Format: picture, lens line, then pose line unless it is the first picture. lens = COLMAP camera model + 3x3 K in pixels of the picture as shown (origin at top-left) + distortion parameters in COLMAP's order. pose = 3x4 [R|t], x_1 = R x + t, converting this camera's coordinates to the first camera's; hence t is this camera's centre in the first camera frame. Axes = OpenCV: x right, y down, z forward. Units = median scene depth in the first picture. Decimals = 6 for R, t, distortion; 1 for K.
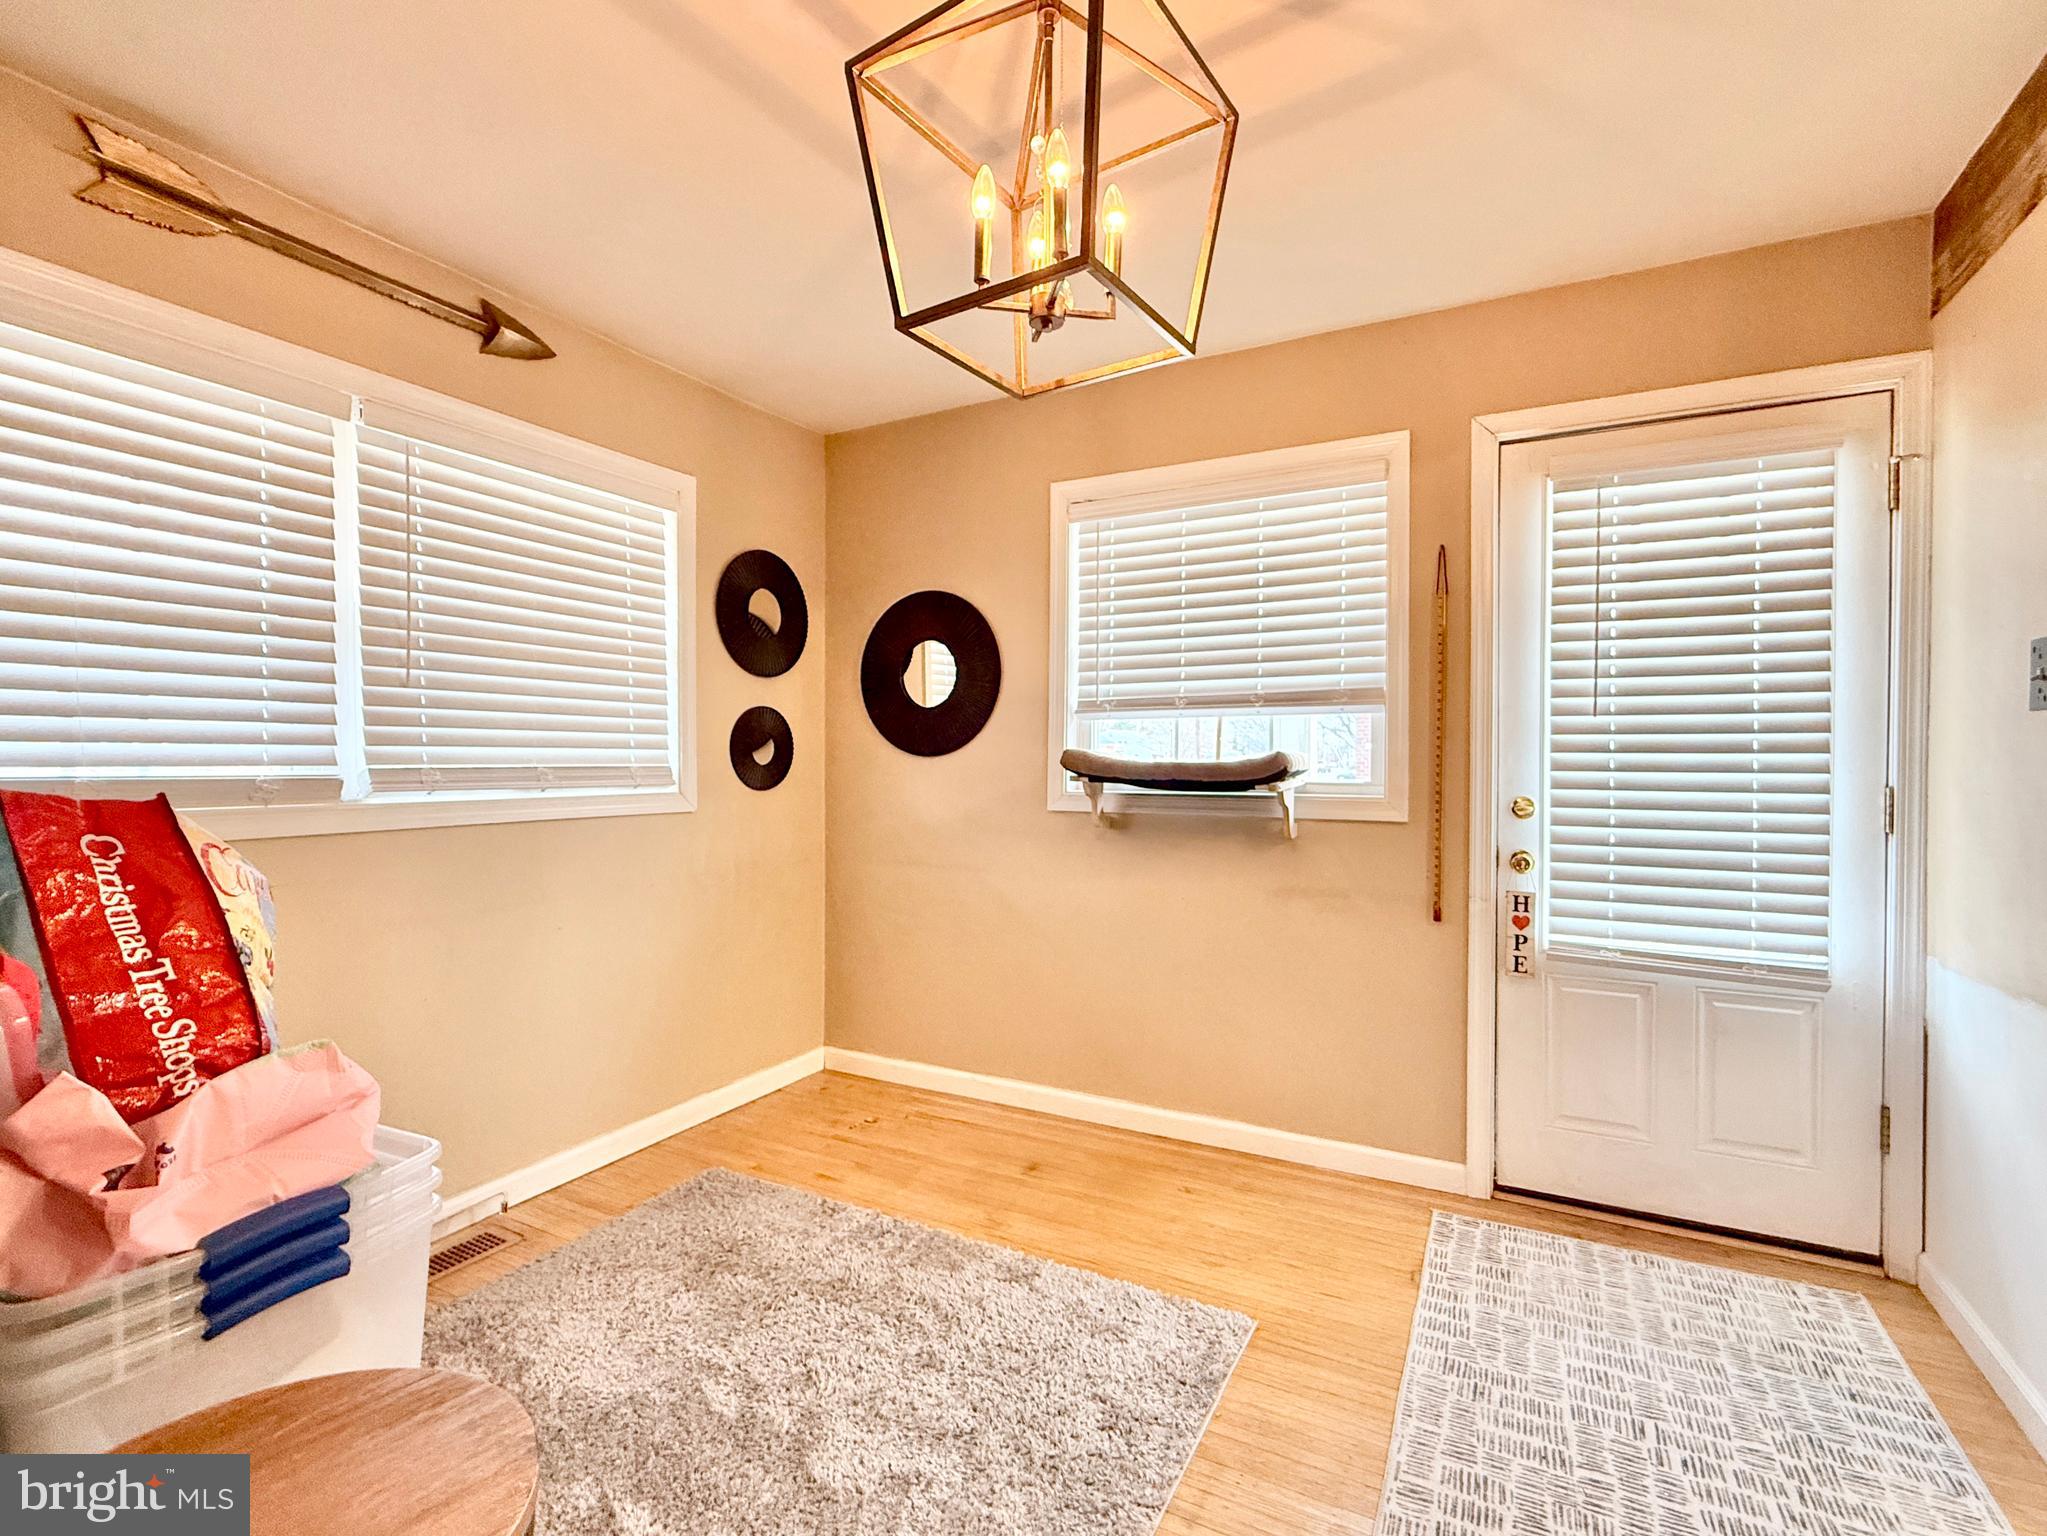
lens RADIAL K [[933.0, 0, 1009.9], [0, 933.0, 772.8], [0, 0, 1]] dist [0.001084, 0.000767]
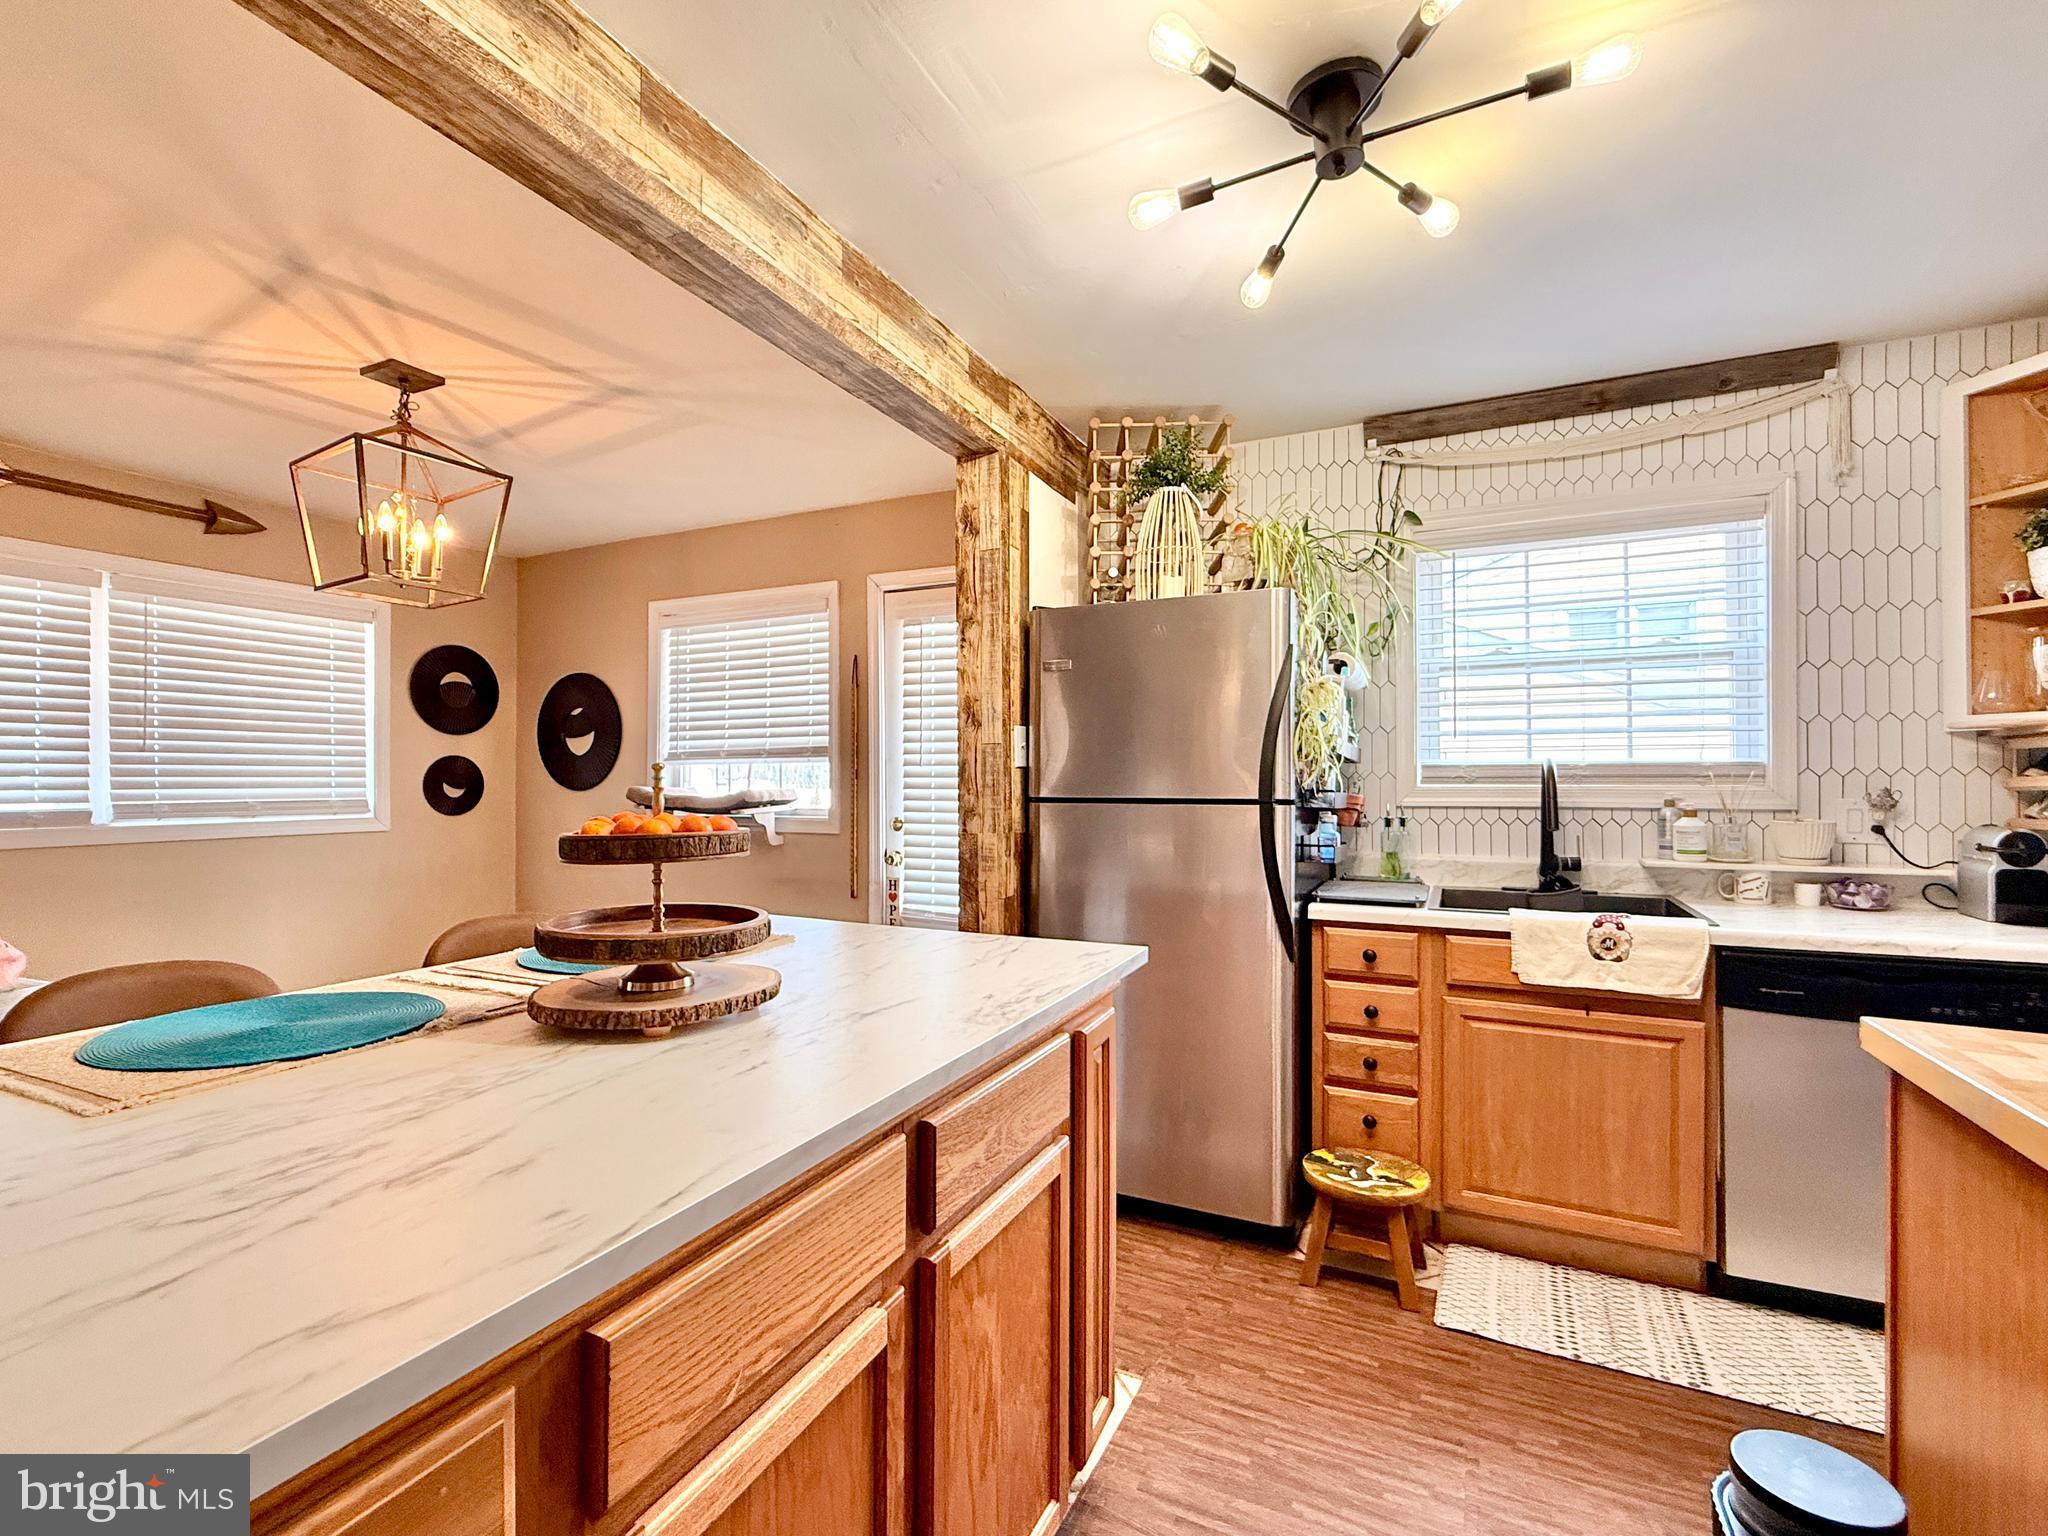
lens RADIAL K [[933.4, 0, 1029.0], [0, 933.4, 772.3], [0, 0, 1]] dist [0.001084, 0.000767]
pose [[0.998996, -0.004440, 0.044581, 0.631052], [0.005425, 0.999744, -0.021986, -0.012355], [-0.044472, 0.022206, 0.998764, -0.518496]]
